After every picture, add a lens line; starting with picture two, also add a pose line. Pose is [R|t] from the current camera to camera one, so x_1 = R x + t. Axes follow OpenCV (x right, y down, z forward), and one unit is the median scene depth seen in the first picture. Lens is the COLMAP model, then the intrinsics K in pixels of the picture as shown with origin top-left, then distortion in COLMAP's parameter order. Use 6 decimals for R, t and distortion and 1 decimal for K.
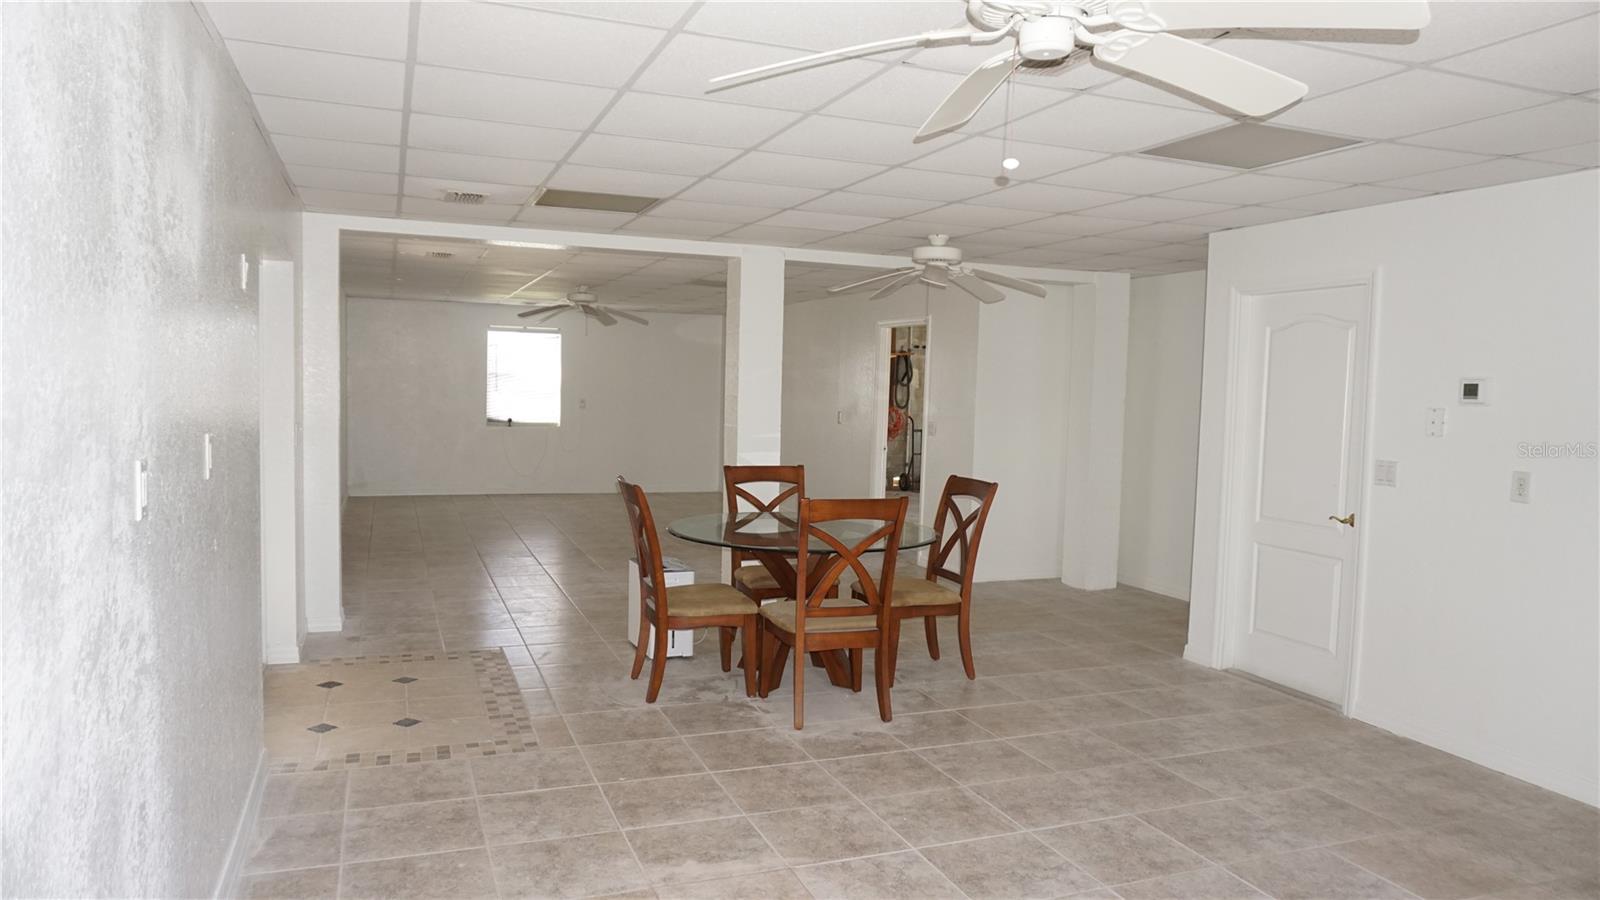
lens RADIAL K [[1083.2, 0, 796.4], [0, 1083.2, 451.9], [0, 0, 1]] dist [-0.028980, 0.028418]
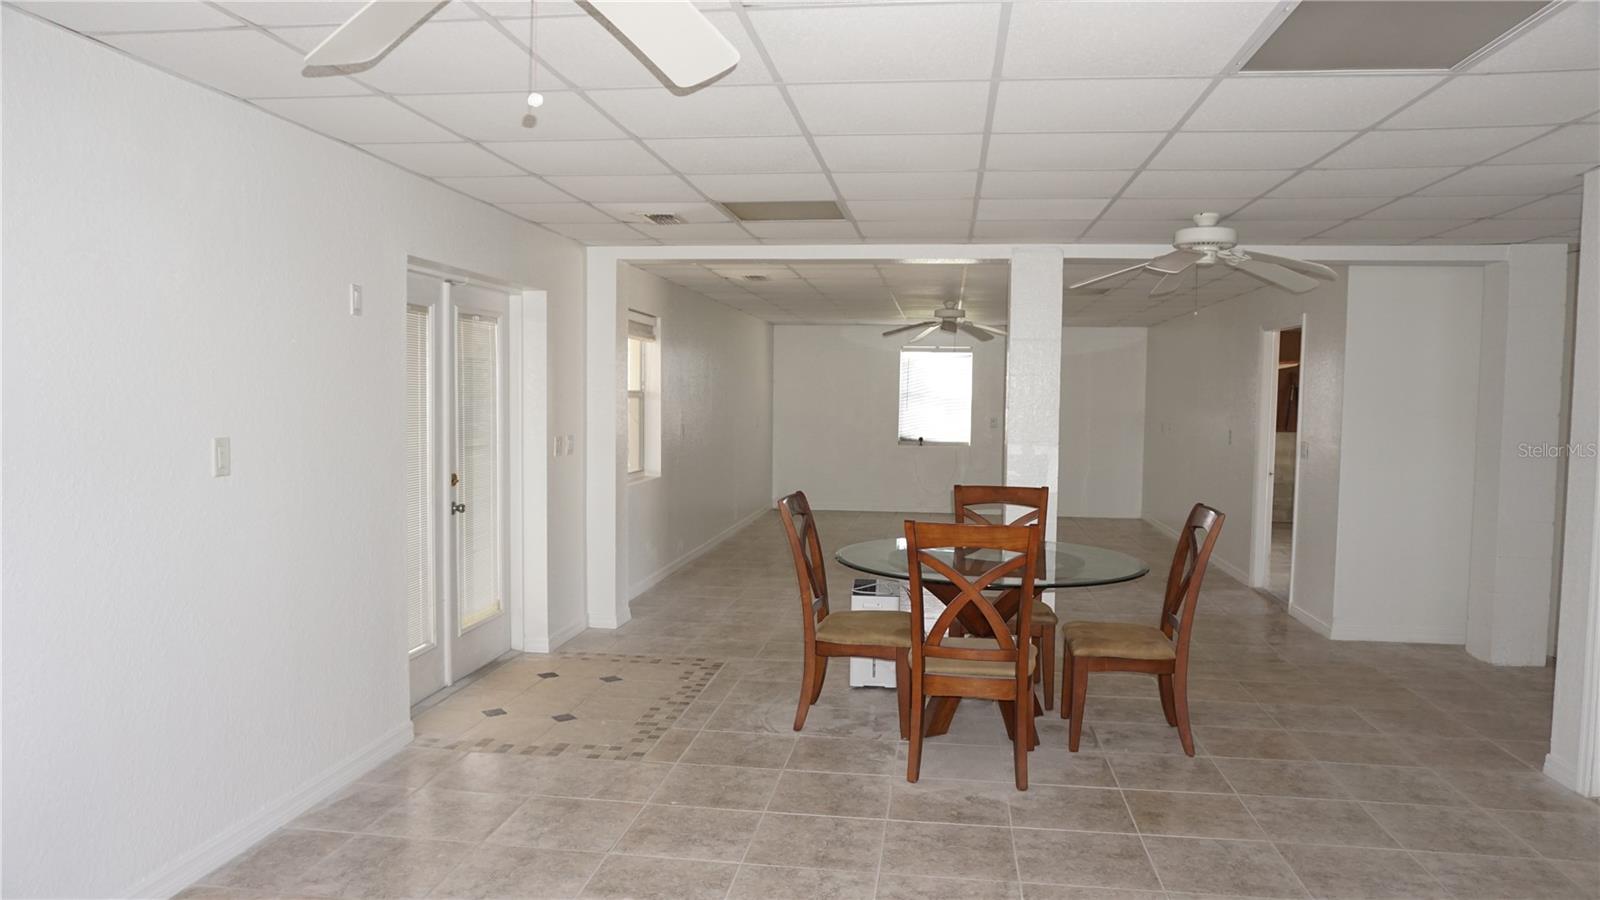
lens RADIAL K [[1083.2, 0, 802.8], [0, 1083.2, 449.0], [0, 0, 1]] dist [-0.028980, 0.028418]
pose [[0.876244, 0.010285, -0.481759, 0.315218], [-0.022250, 0.999569, -0.019128, 0.003041], [0.481355, 0.027480, 0.876095, 0.160771]]
